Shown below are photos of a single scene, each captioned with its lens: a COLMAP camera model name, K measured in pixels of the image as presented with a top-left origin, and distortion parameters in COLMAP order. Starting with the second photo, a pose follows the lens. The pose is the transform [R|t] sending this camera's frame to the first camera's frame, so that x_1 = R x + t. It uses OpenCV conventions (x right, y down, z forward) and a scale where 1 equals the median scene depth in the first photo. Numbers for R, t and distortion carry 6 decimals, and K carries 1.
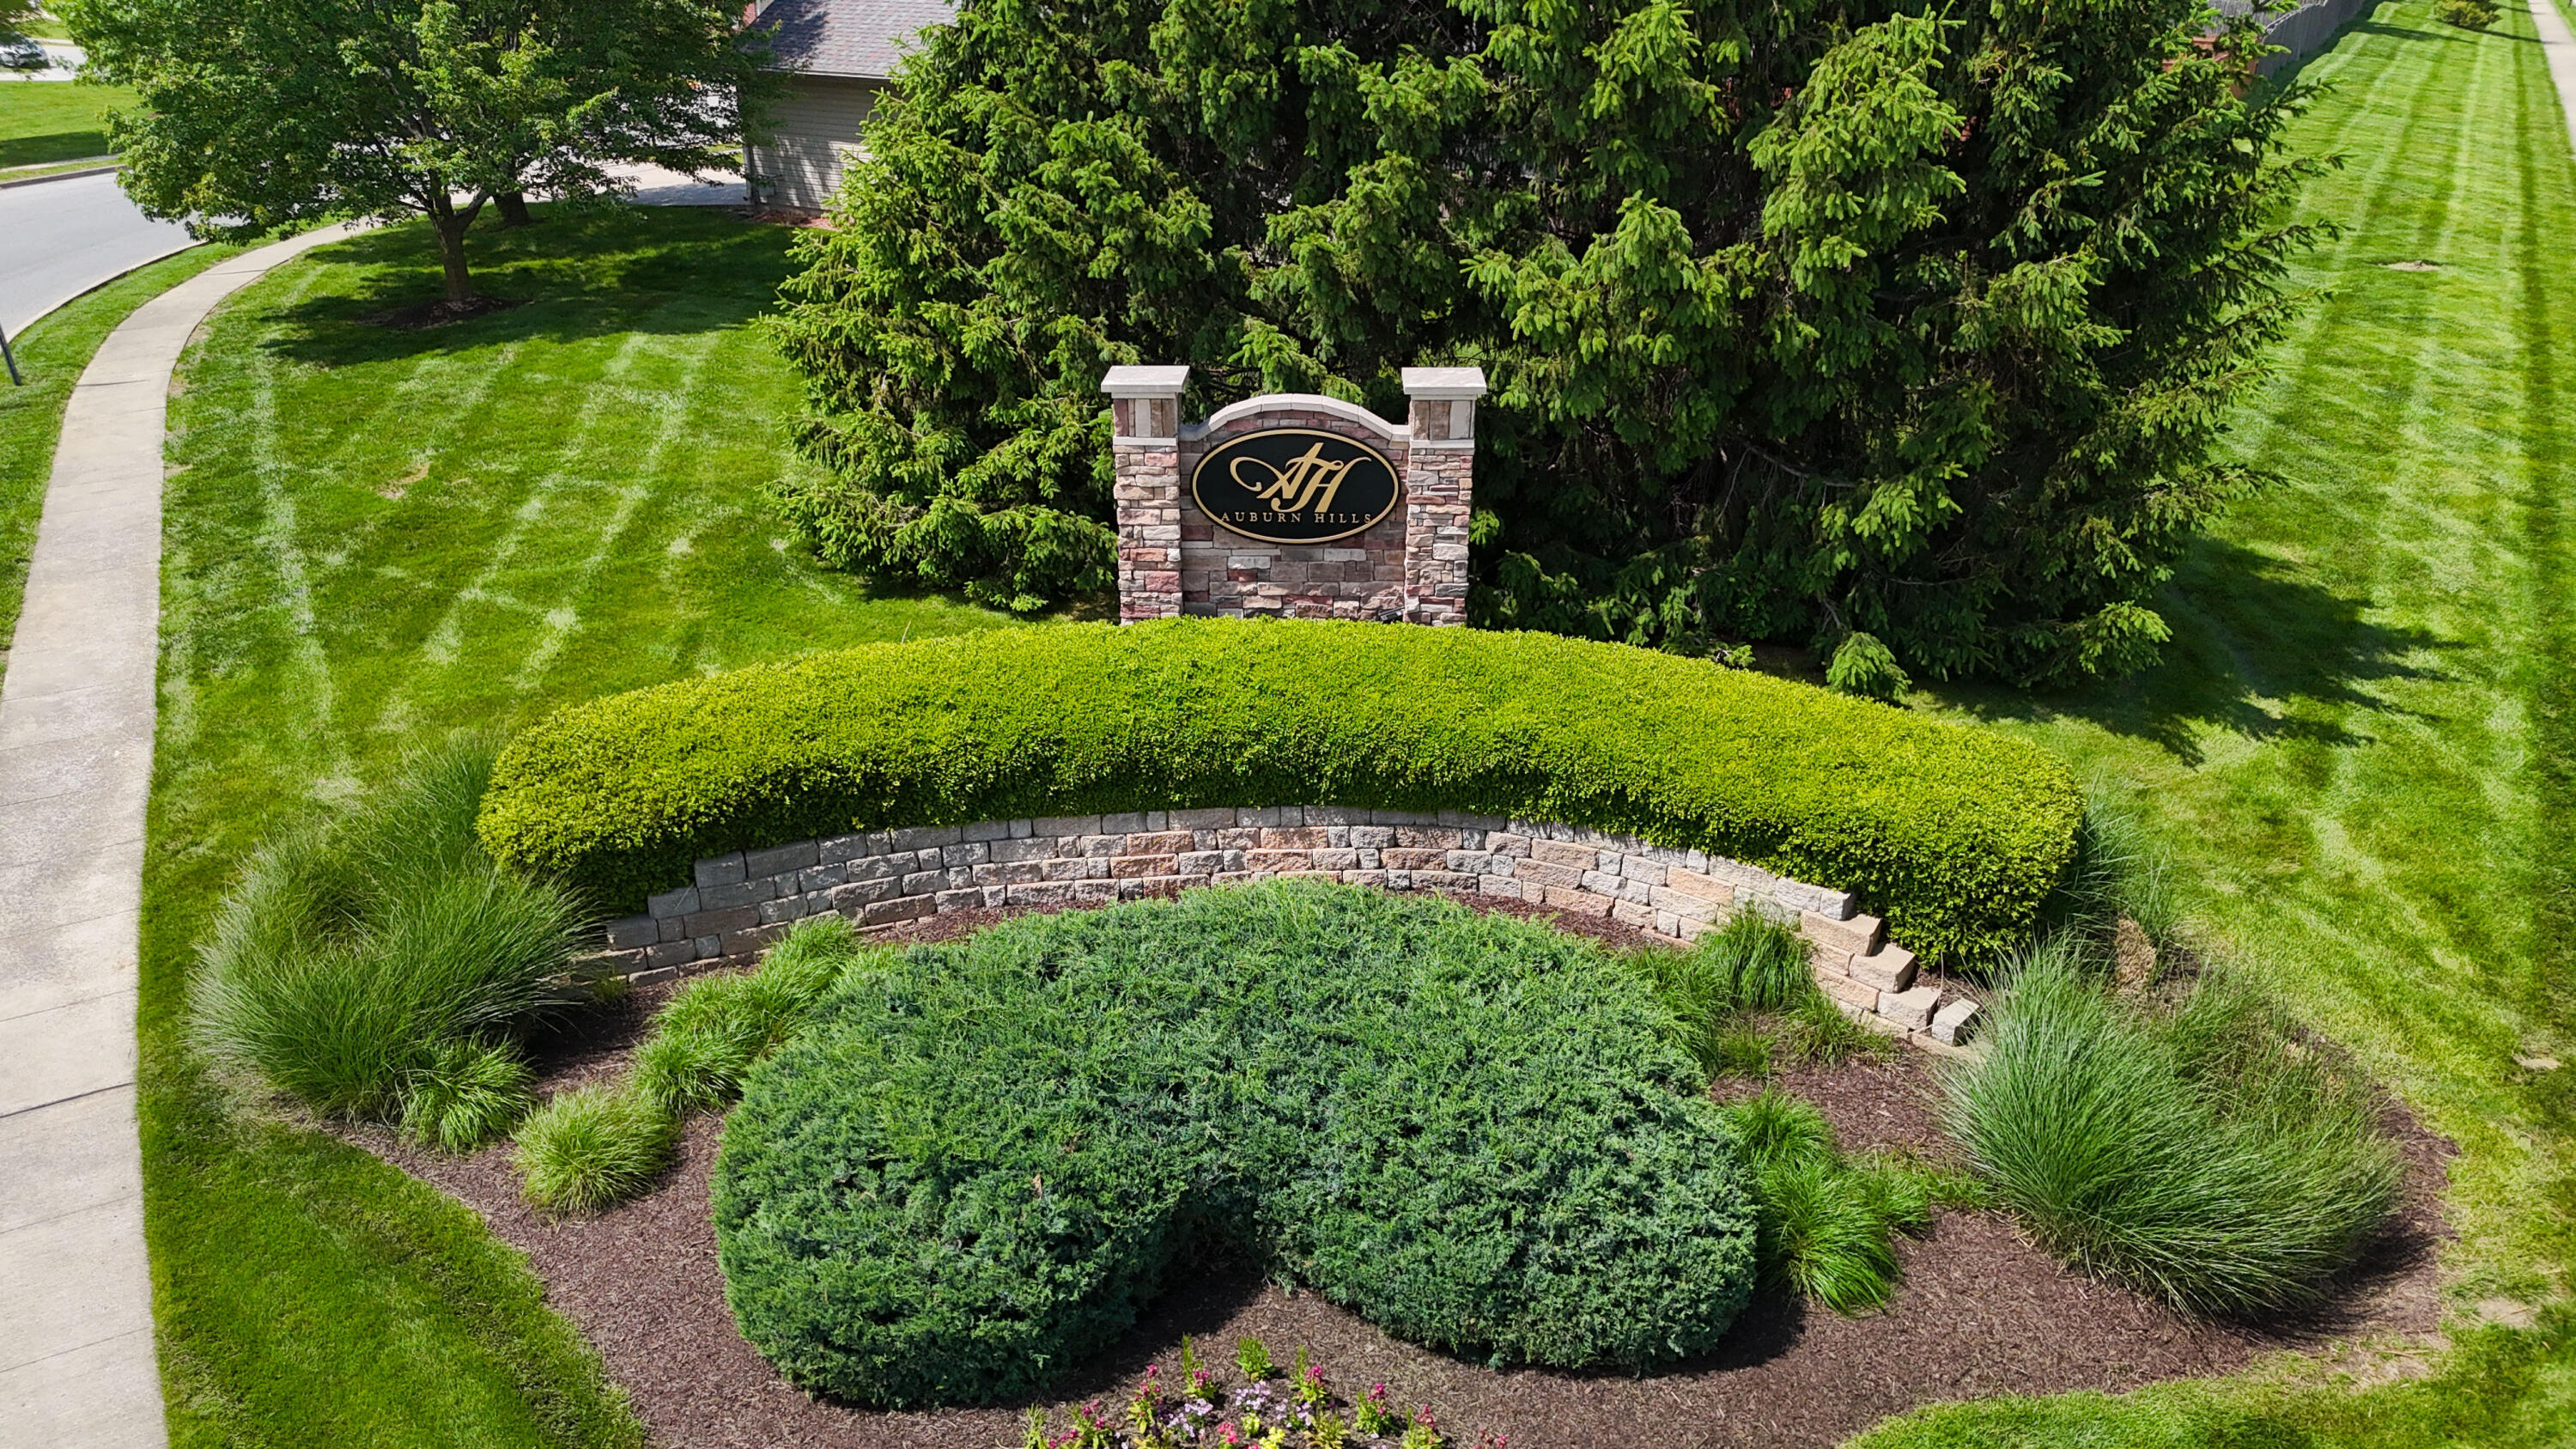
lens RADIAL K [[1812.6, 0, 1288.0], [0, 1812.6, 724.5], [0, 0, 1]] dist [0.087458, -0.094183]
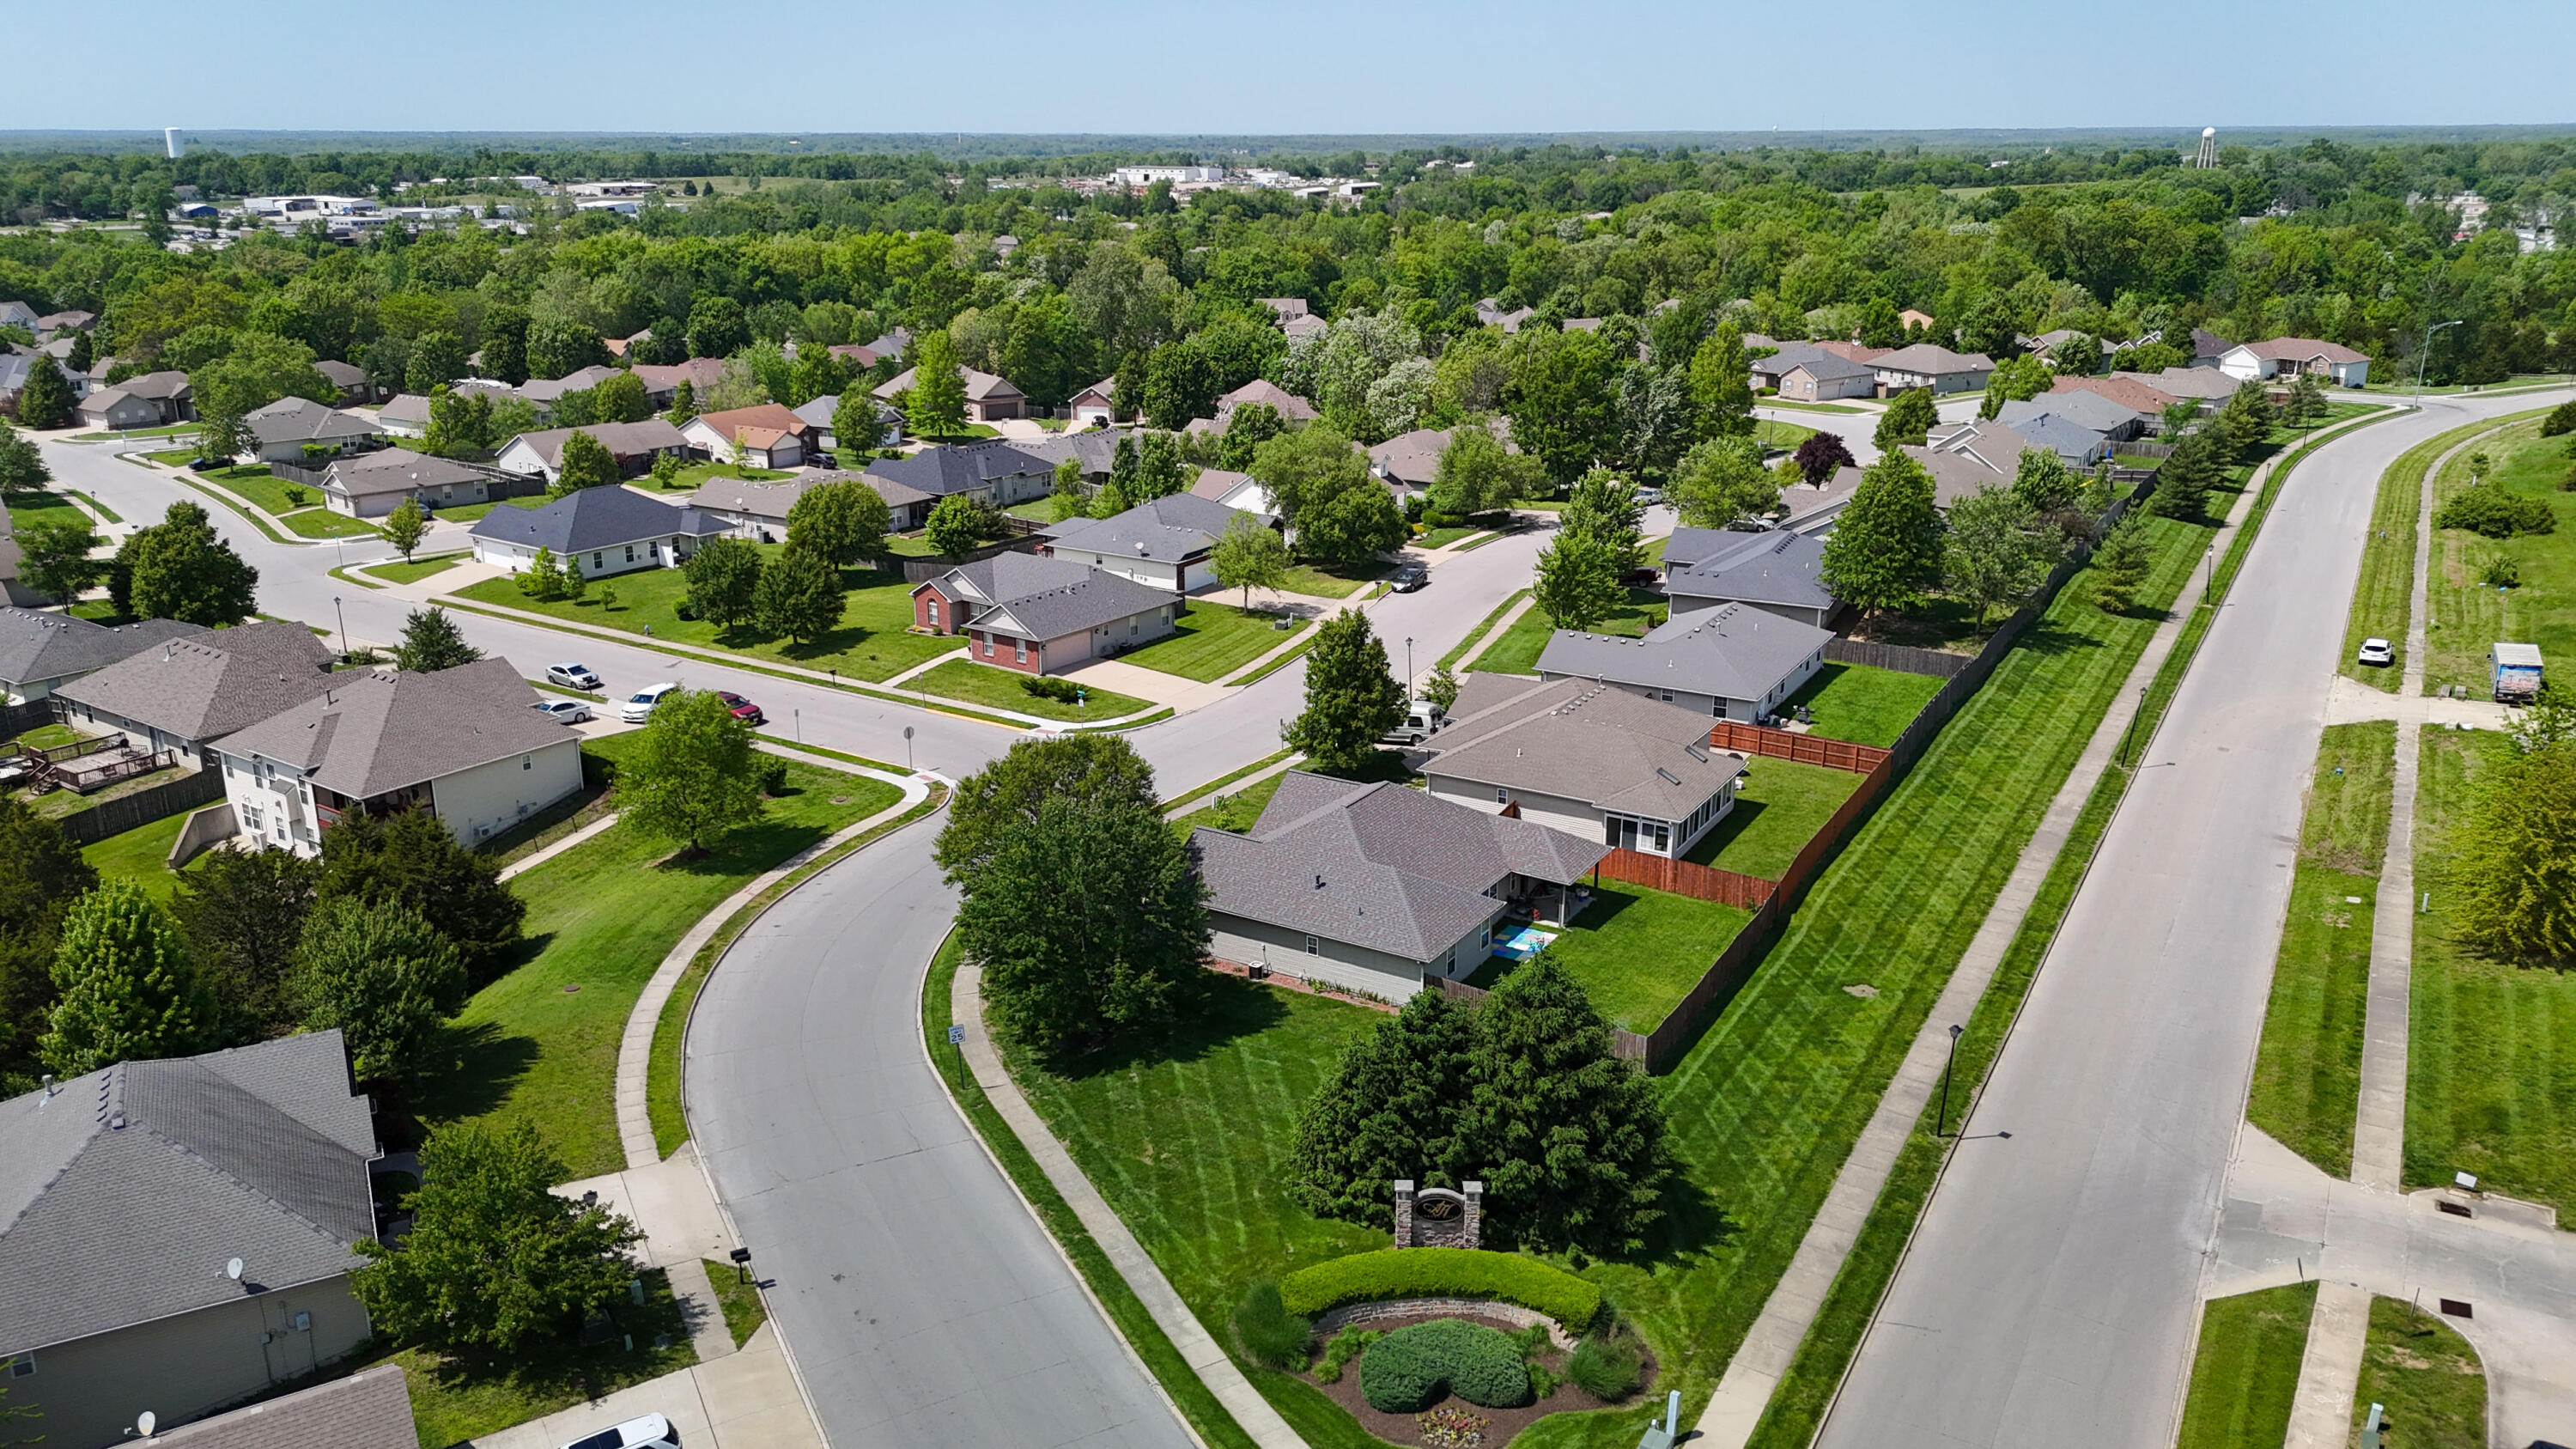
lens RADIAL K [[1812.6, 0, 1288.0], [0, 1812.6, 724.5], [0, 0, 1]] dist [0.087458, -0.094183]
pose [[0.999978, -0.006169, -0.002411, -0.373125], [0.005871, 0.994070, -0.108586, -0.899228], [0.003066, 0.108569, 0.994084, -3.802324]]
